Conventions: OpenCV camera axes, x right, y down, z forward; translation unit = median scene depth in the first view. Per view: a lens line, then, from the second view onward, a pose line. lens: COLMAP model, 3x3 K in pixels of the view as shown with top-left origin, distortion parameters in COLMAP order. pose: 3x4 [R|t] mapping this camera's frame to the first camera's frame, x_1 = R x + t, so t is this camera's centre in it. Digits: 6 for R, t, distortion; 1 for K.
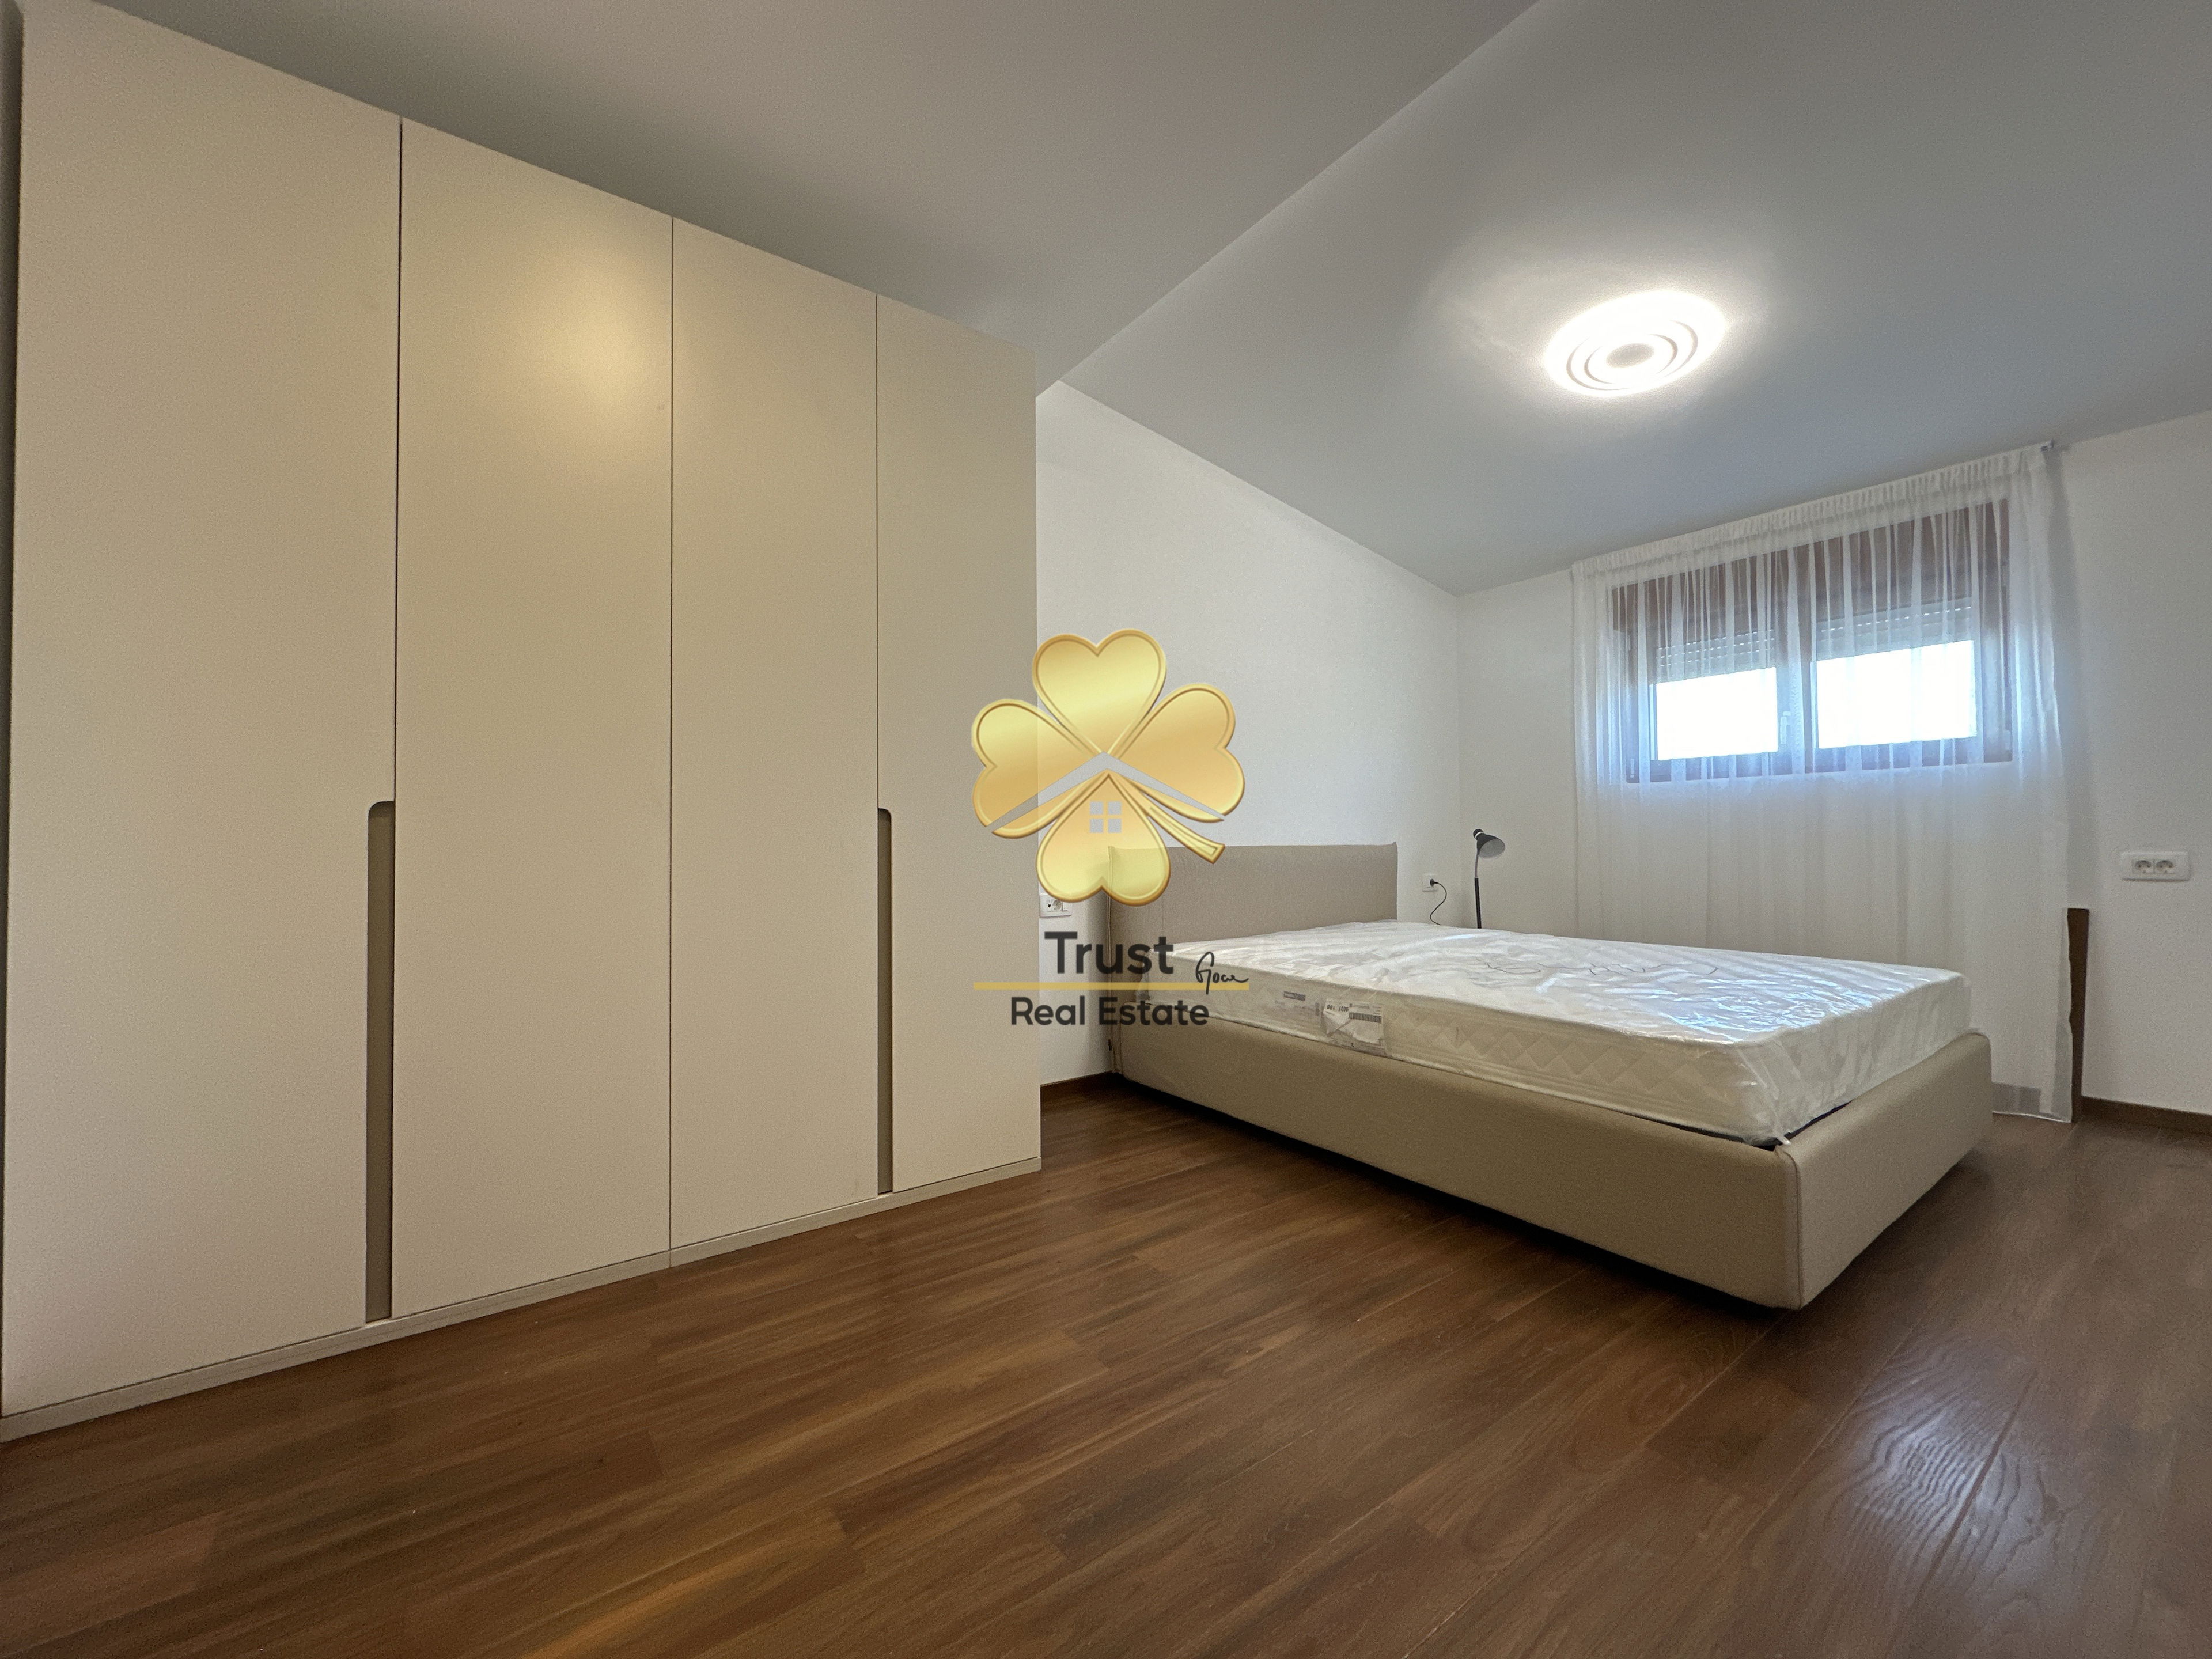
lens RADIAL K [[883.7, 0, 1109.0], [0, 883.7, 823.8], [0, 0, 1]] dist [0.001024, 0.000598]
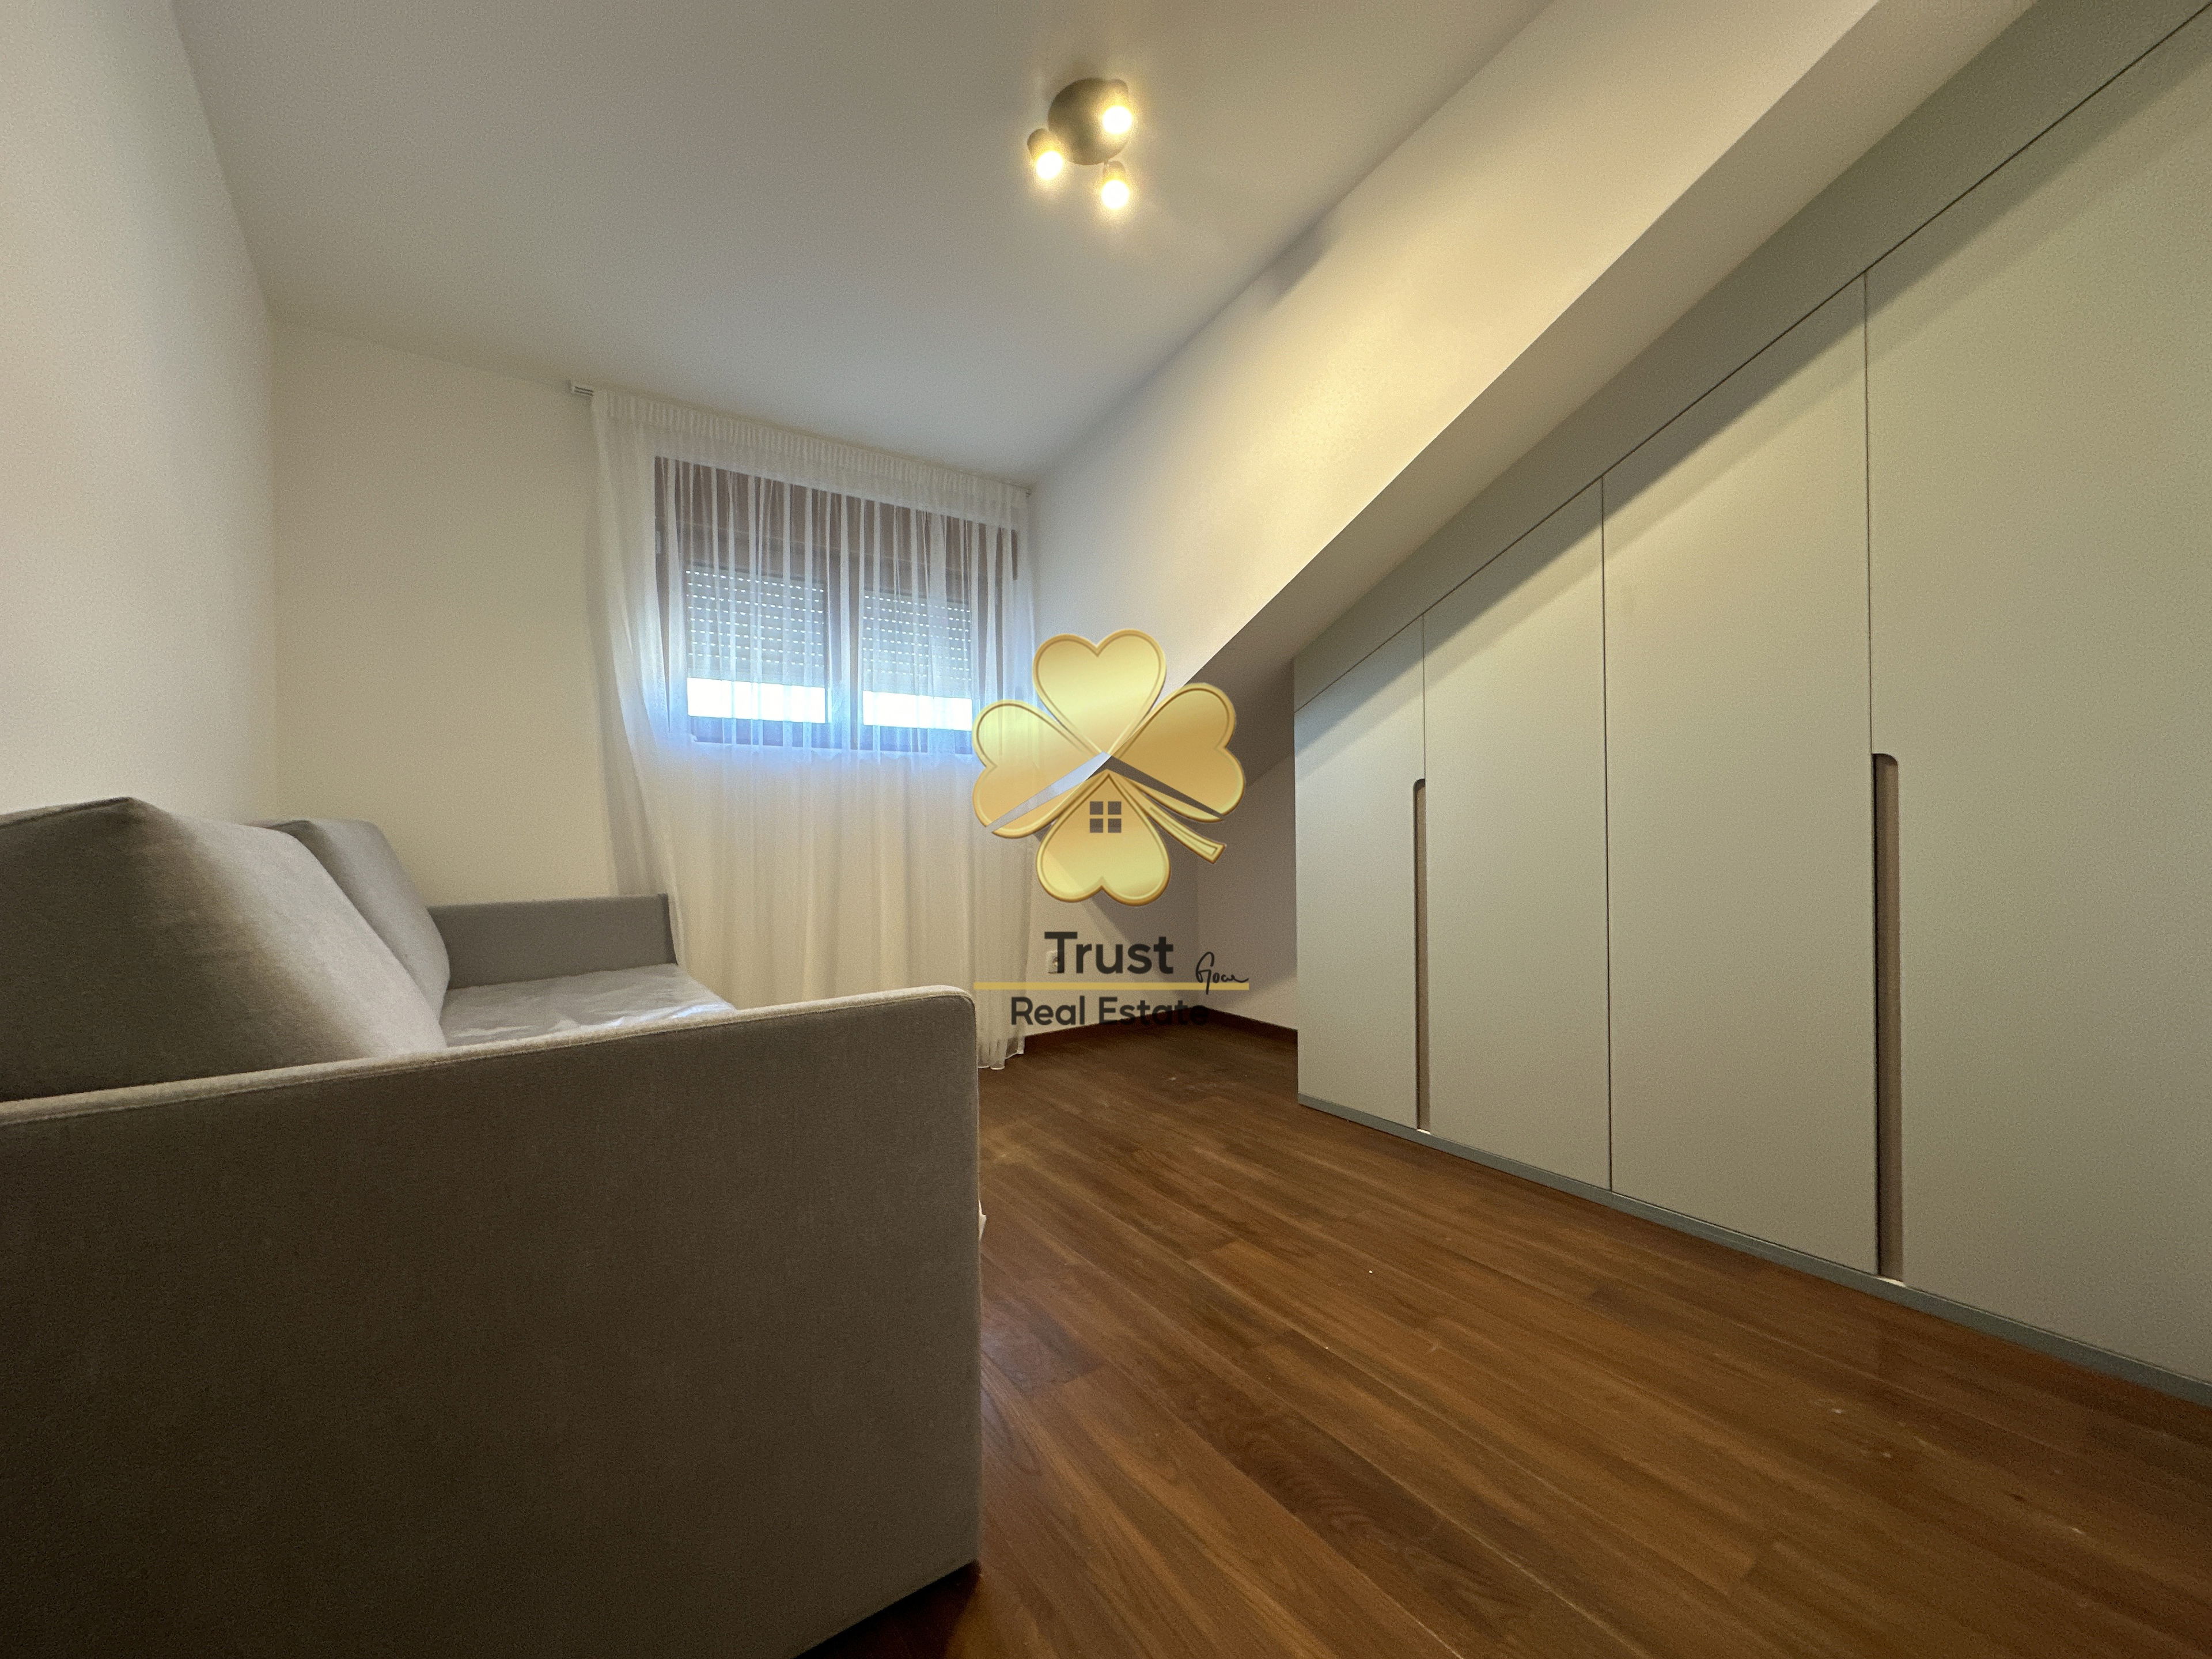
lens RADIAL K [[883.7, 0, 1109.0], [0, 883.7, 823.8], [0, 0, 1]] dist [0.001024, 0.000598]
pose [[0.017553, -0.024081, 0.999556, -0.111104], [-0.022869, 0.999439, 0.024480, -0.006237], [-0.999584, -0.023289, 0.016993, 0.567506]]
